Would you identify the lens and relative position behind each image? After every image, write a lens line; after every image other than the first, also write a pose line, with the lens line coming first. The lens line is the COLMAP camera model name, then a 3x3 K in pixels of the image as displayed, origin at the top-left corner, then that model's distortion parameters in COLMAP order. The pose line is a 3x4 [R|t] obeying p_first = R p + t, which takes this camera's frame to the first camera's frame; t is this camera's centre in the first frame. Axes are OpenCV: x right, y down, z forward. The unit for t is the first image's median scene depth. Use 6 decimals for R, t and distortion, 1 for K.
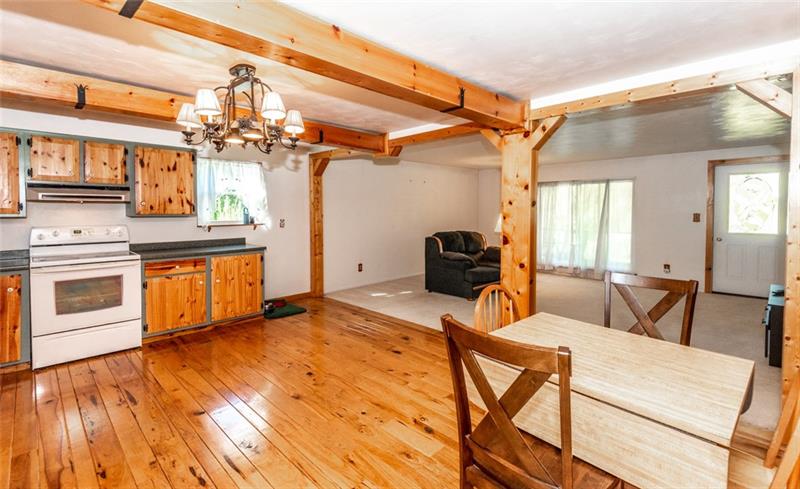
lens RADIAL K [[366.2, 0, 400.4], [0, 366.2, 221.6], [0, 0, 1]] dist [0.026647, -0.017212]
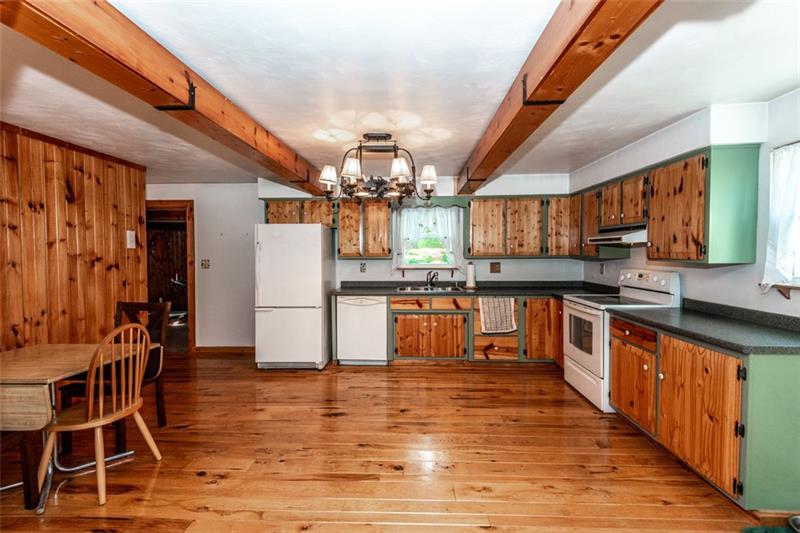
lens RADIAL K [[364.0, 0, 398.3], [0, 364.0, 264.4], [0, 0, 1]] dist [0.041431, -0.029692]
pose [[-0.735719, 0.025955, -0.676789, 0.196435], [-0.017024, 0.998241, 0.056789, -0.039961], [0.677073, 0.053303, -0.733983, 1.154480]]
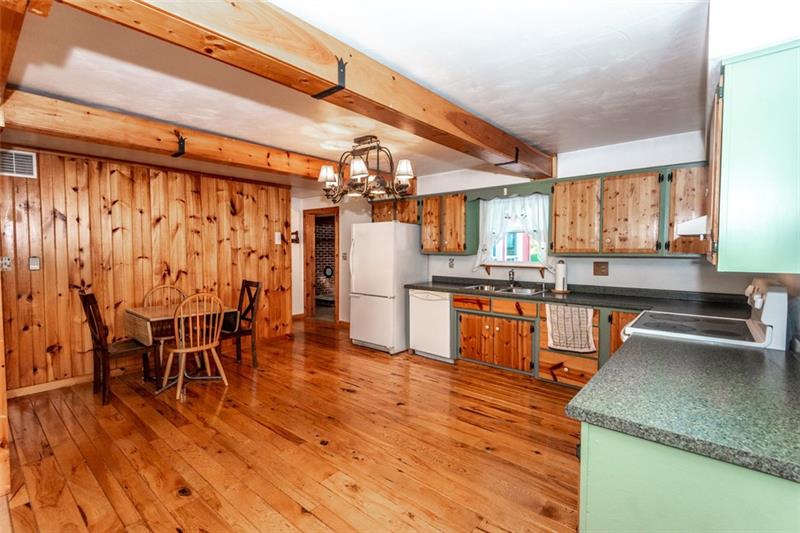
lens RADIAL K [[364.0, 0, 398.3], [0, 364.0, 264.4], [0, 0, 1]] dist [0.041431, -0.029692]
pose [[-0.996858, 0.003366, -0.079140, -0.266818], [-0.002887, 0.996889, 0.078761, -0.048914], [0.079159, 0.078742, -0.993747, 1.370640]]
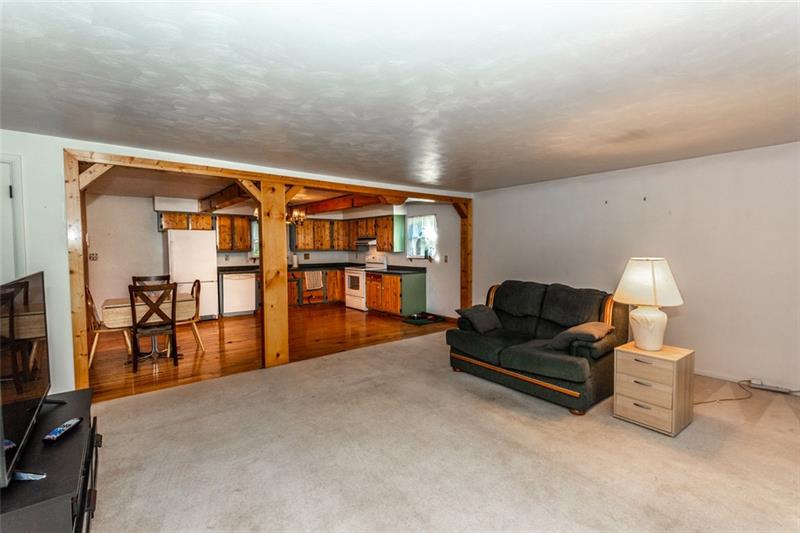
lens RADIAL K [[364.0, 0, 398.3], [0, 364.0, 264.4], [0, 0, 1]] dist [0.041431, -0.029692]
pose [[-0.125772, 0.048455, -0.990875, 1.261057], [-0.029489, 0.998183, 0.052555, -0.050690], [0.991621, 0.035830, -0.124114, 1.310752]]
